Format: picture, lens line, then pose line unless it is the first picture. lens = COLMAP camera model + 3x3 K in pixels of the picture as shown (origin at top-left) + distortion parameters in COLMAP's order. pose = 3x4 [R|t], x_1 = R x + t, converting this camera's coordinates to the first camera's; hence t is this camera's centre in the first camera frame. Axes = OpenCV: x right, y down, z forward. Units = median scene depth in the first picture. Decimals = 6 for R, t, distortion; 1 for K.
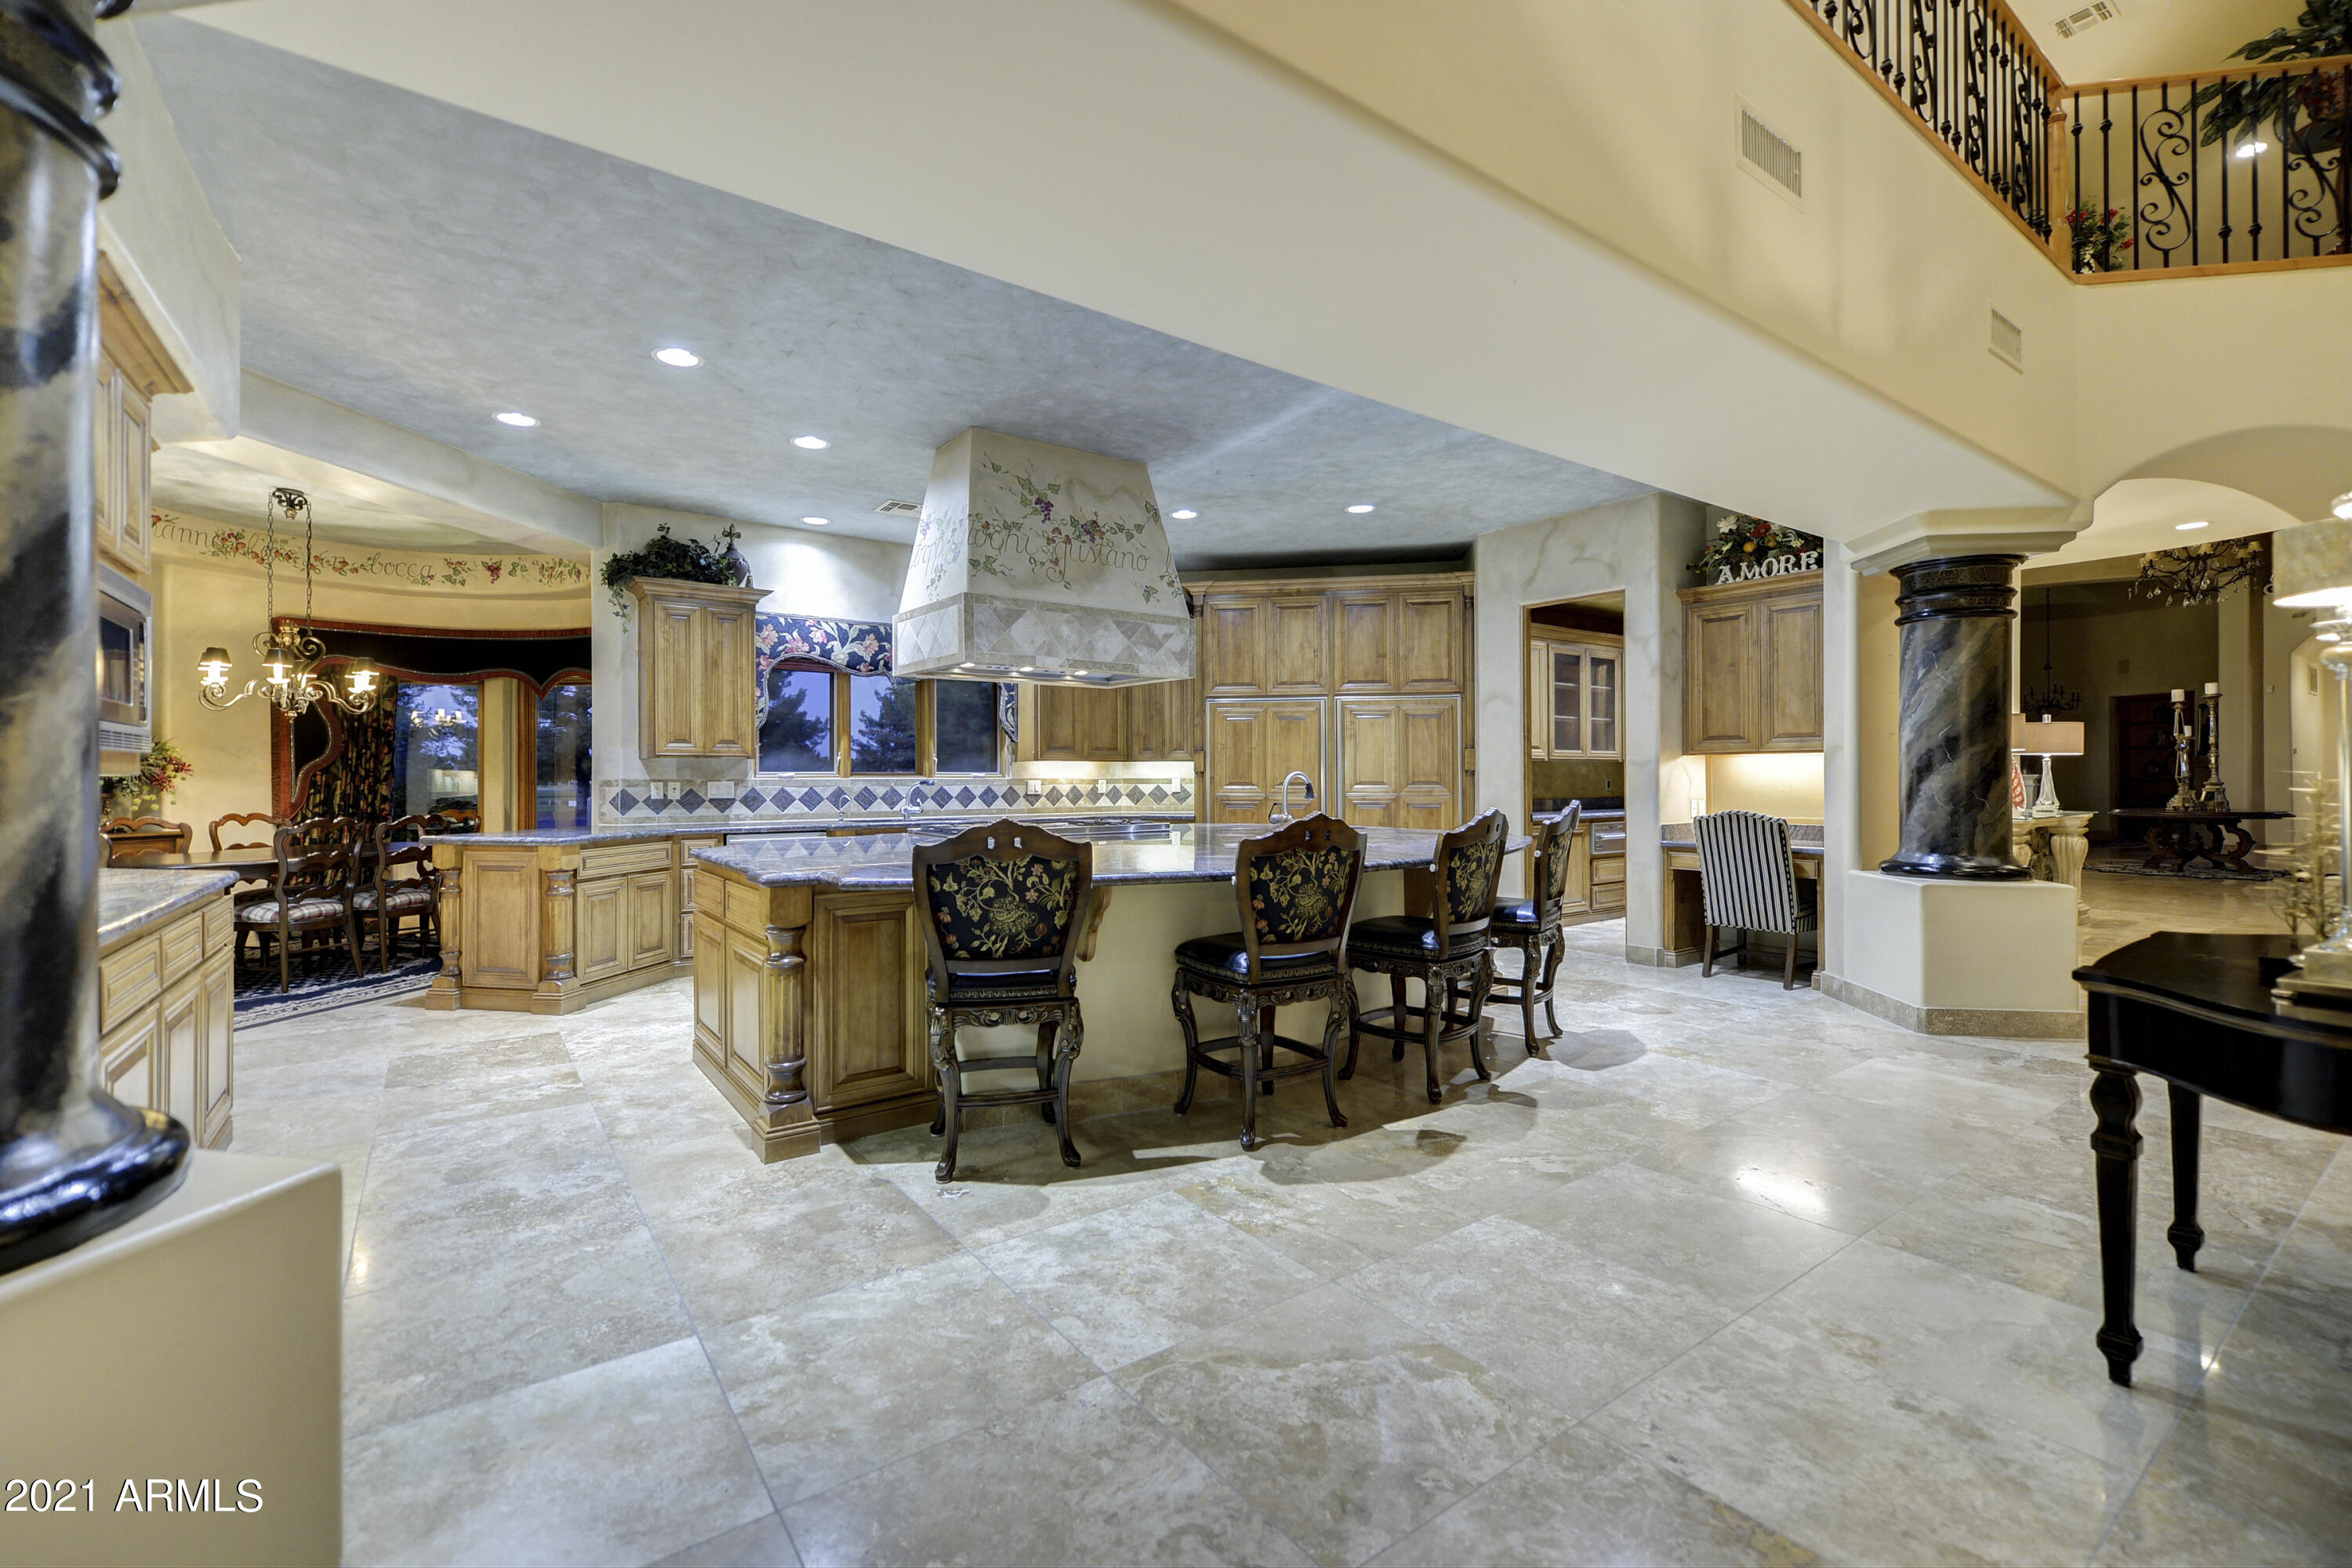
lens RADIAL K [[942.0, 0, 1196.3], [0, 942.0, 787.7], [0, 0, 1]] dist [0.008489, -0.003201]
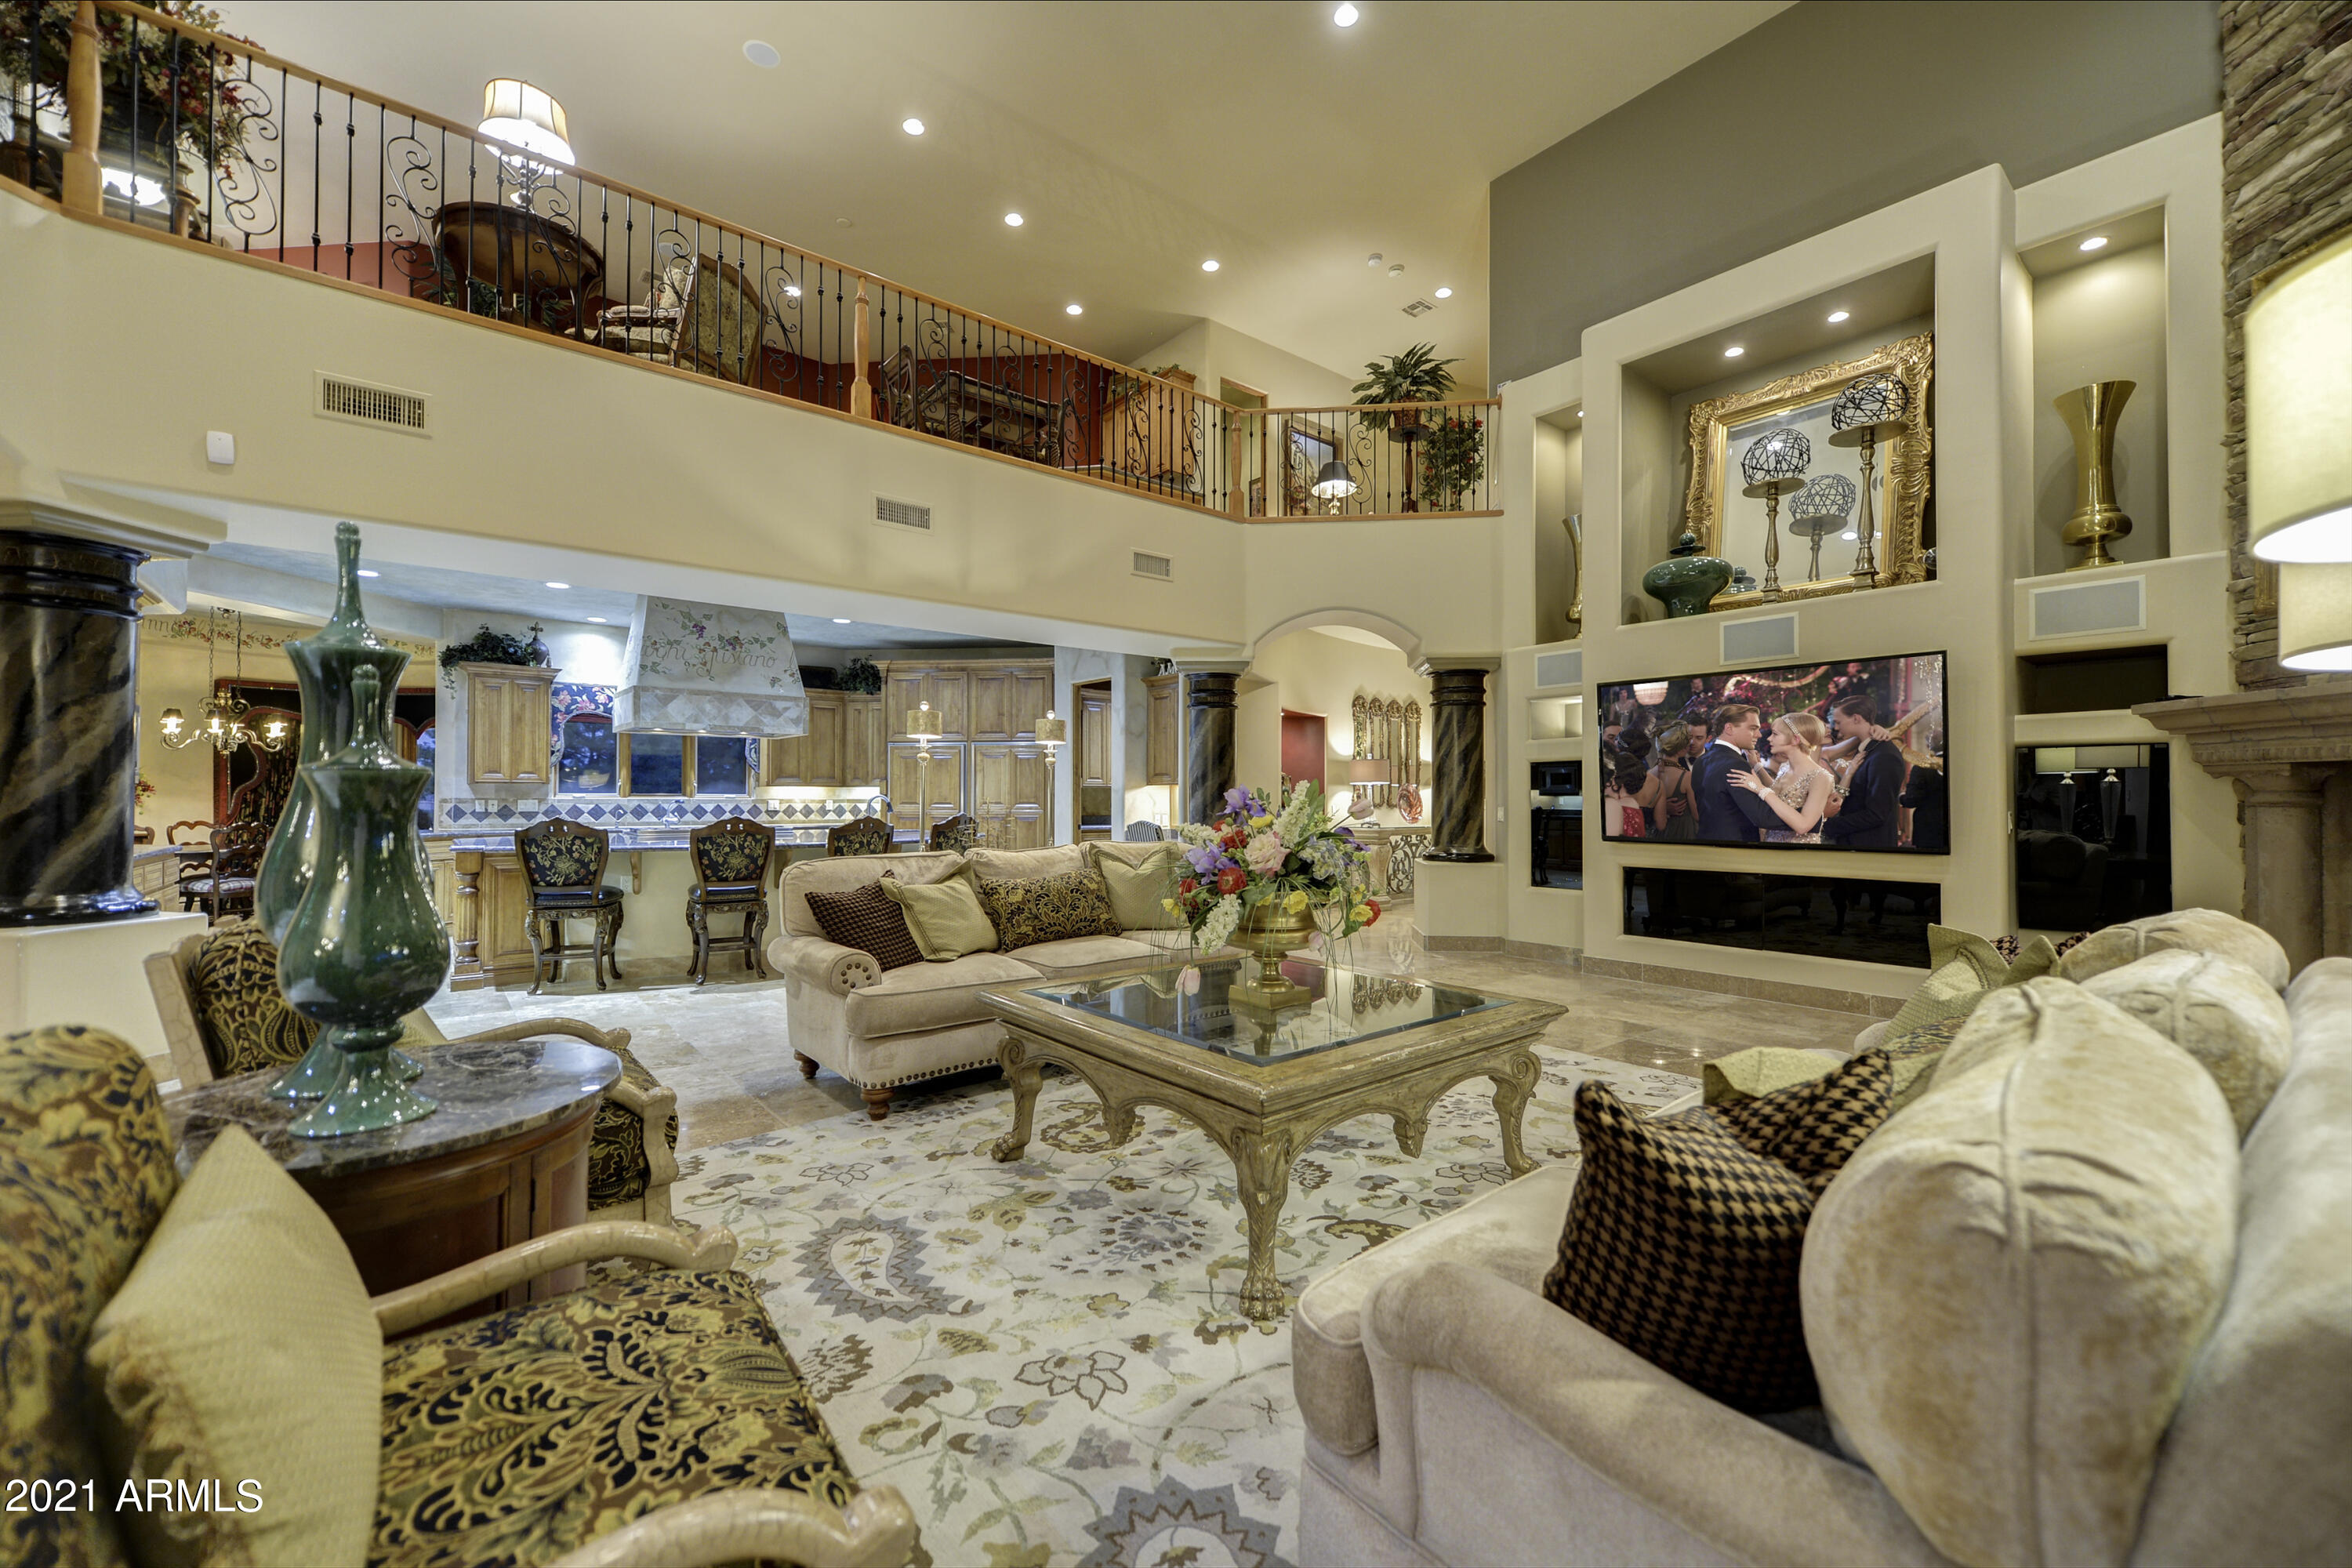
lens RADIAL K [[942.0, 0, 1214.4], [0, 942.0, 811.5], [0, 0, 1]] dist [0.008489, -0.003201]
pose [[0.999698, 0.002857, 0.024405, 0.523479], [-0.002895, 0.999995, 0.001514, 0.006281], [-0.024400, -0.001585, 0.999701, -0.487524]]
